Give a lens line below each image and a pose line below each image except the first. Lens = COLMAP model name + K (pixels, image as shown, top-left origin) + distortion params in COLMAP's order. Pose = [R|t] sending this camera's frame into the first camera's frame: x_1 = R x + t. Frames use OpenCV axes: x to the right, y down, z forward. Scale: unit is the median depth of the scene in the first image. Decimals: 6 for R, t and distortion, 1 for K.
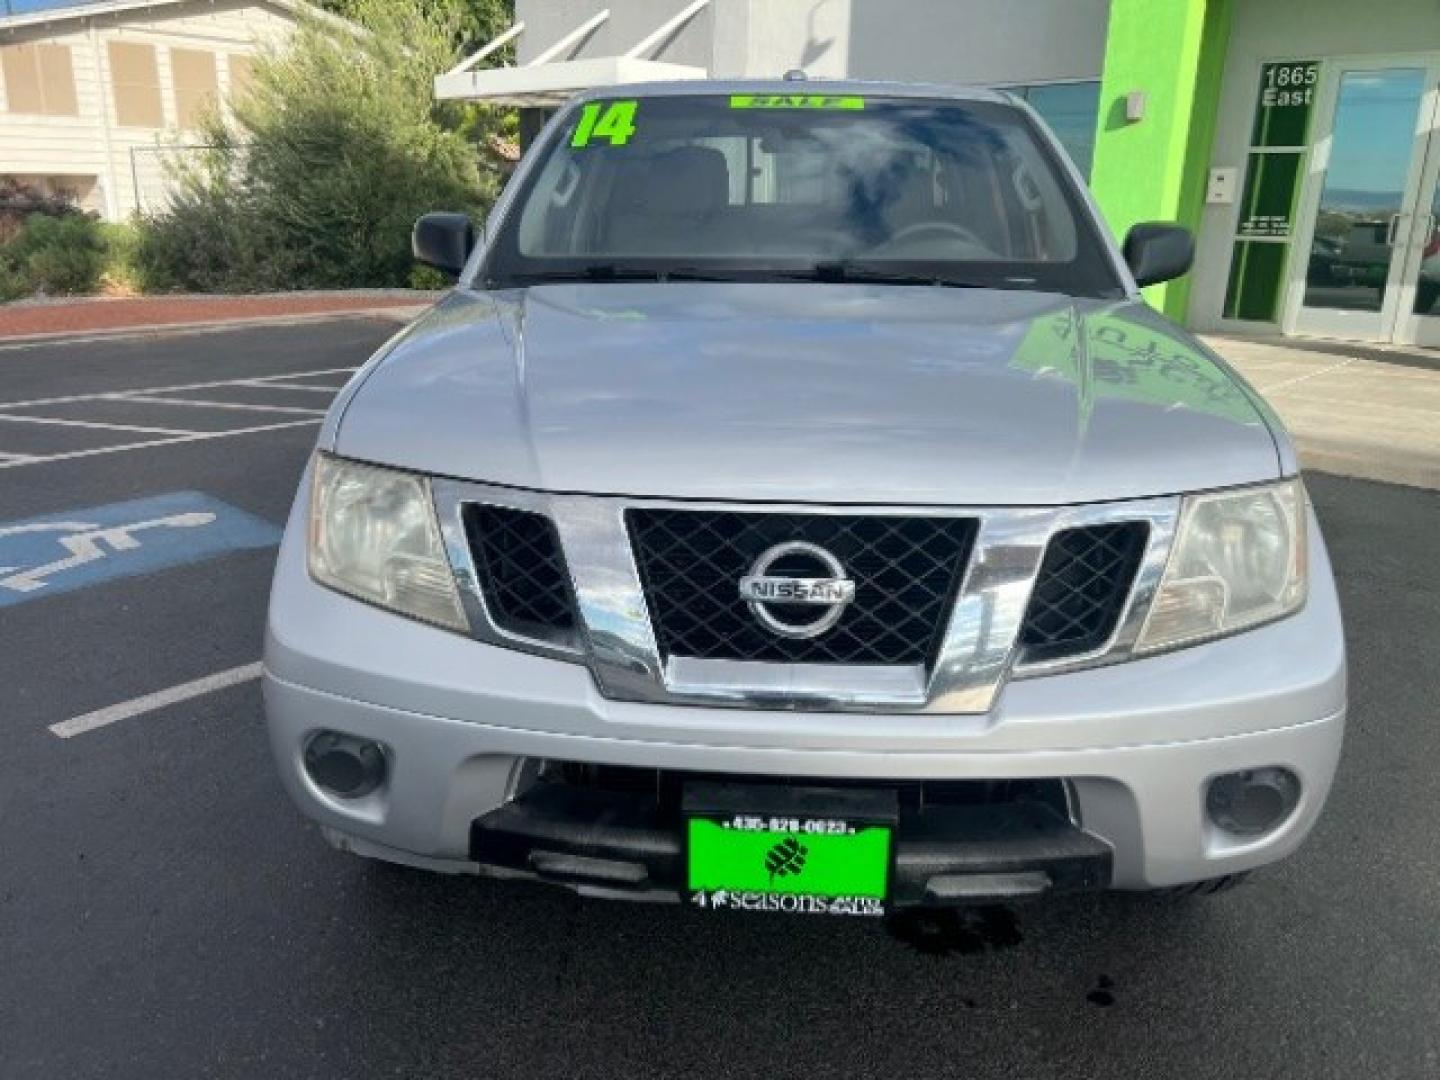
lens RADIAL K [[1086.9, 0, 680.5], [0, 1086.9, 553.3], [0, 0, 1]] dist [0.058077, -0.065098]
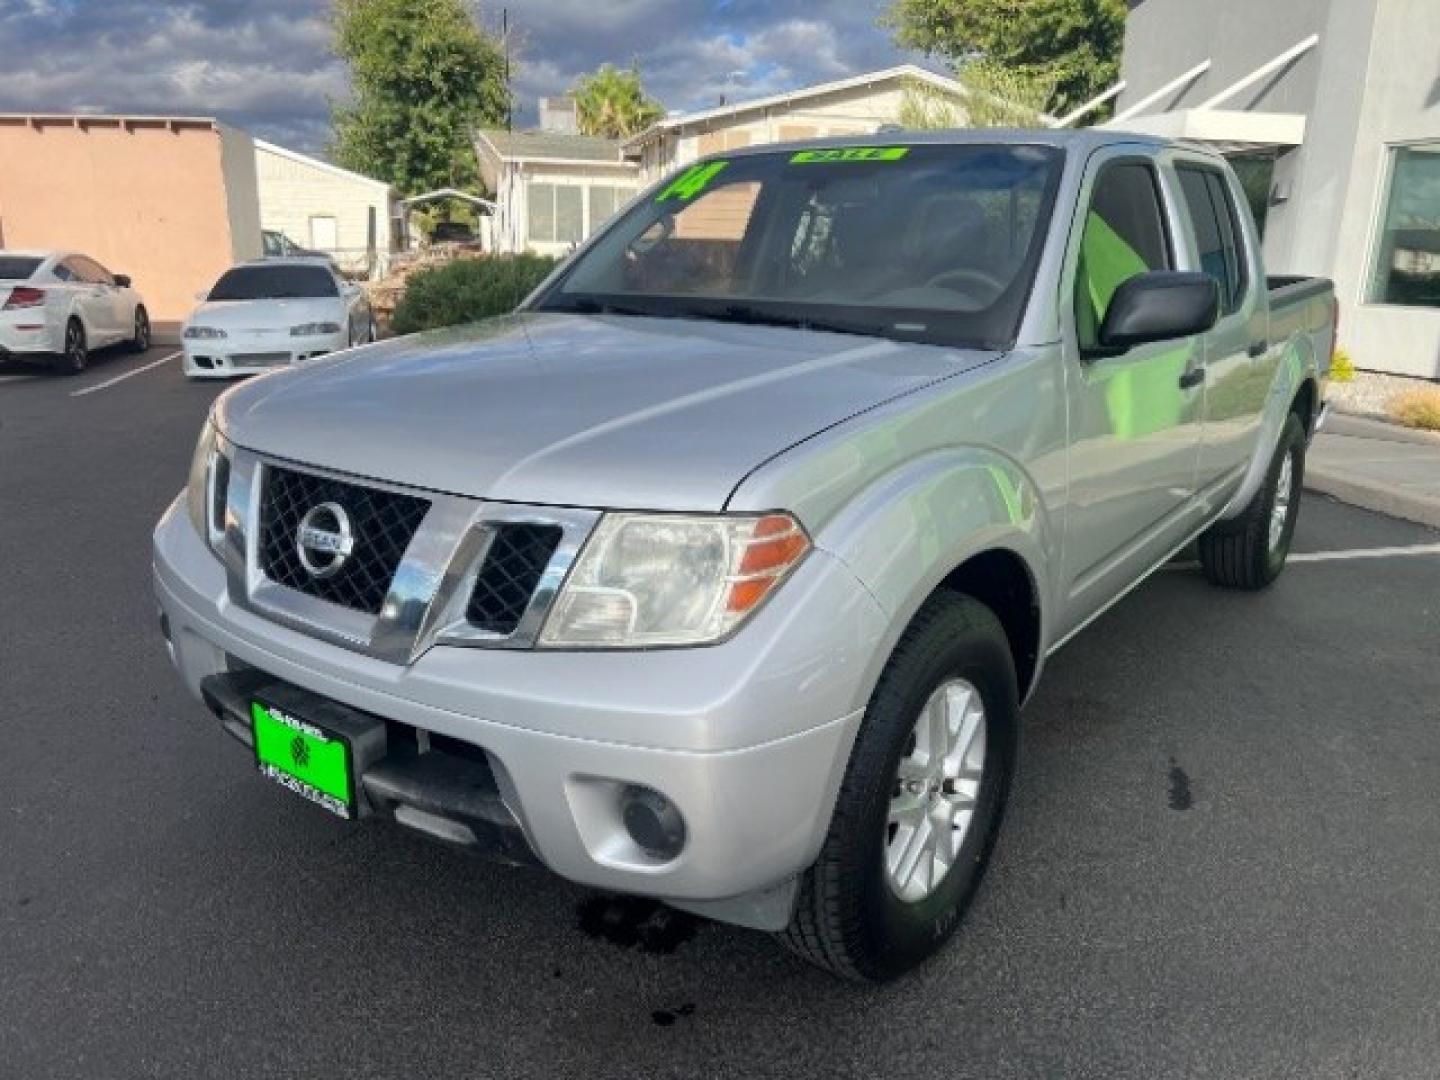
lens RADIAL K [[1108.3, 0, 718.4], [0, 1108.3, 527.7], [0, 0, 1]] dist [-0.002952, -0.005568]
pose [[0.828029, 0.131836, -0.544965, 1.118071], [-0.171491, 0.984933, -0.022295, -0.028308], [0.533815, 0.111918, 0.838162, 0.154318]]
